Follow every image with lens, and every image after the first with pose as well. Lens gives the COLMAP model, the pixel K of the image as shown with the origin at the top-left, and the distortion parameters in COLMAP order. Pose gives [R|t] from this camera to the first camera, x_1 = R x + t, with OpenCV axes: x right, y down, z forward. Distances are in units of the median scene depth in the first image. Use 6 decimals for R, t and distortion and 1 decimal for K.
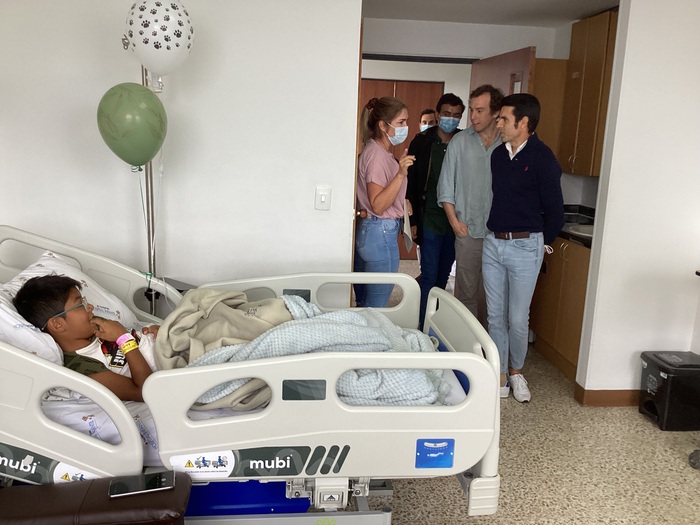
lens RADIAL K [[623.0, 0, 363.7], [0, 623.0, 253.5], [0, 0, 1]] dist [0.000113, -0.036263]
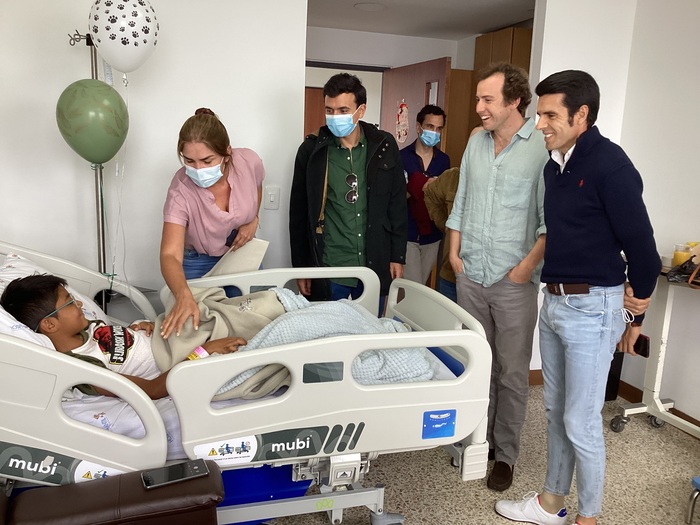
lens RADIAL K [[623.0, 0, 352.8], [0, 623.0, 259.8], [0, 0, 1]] dist [0.000113, -0.036263]
pose [[0.981223, -0.026706, 0.191021, -0.227391], [0.027455, 0.999622, -0.001275, 0.029584], [-0.190915, 0.006495, 0.981585, -0.043151]]
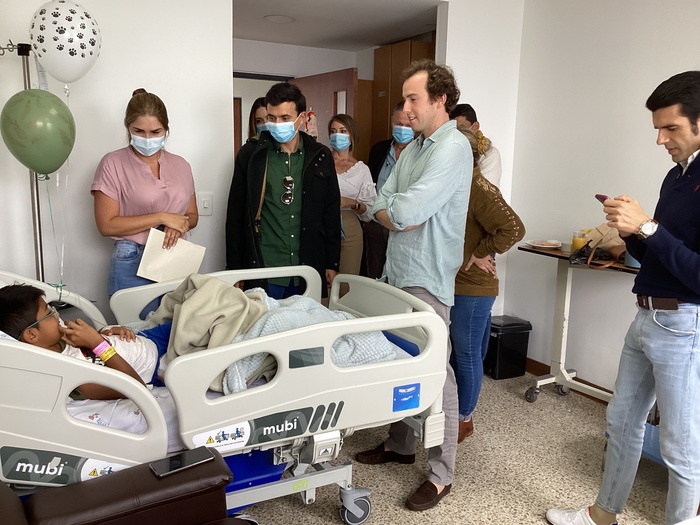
lens RADIAL K [[623.0, 0, 344.3], [0, 623.0, 257.6], [0, 0, 1]] dist [0.000113, -0.036263]
pose [[0.928484, -0.071379, 0.364449, -0.409248], [0.079615, 0.996797, -0.007601, 0.046817], [-0.362739, 0.036073, 0.931192, -0.095326]]
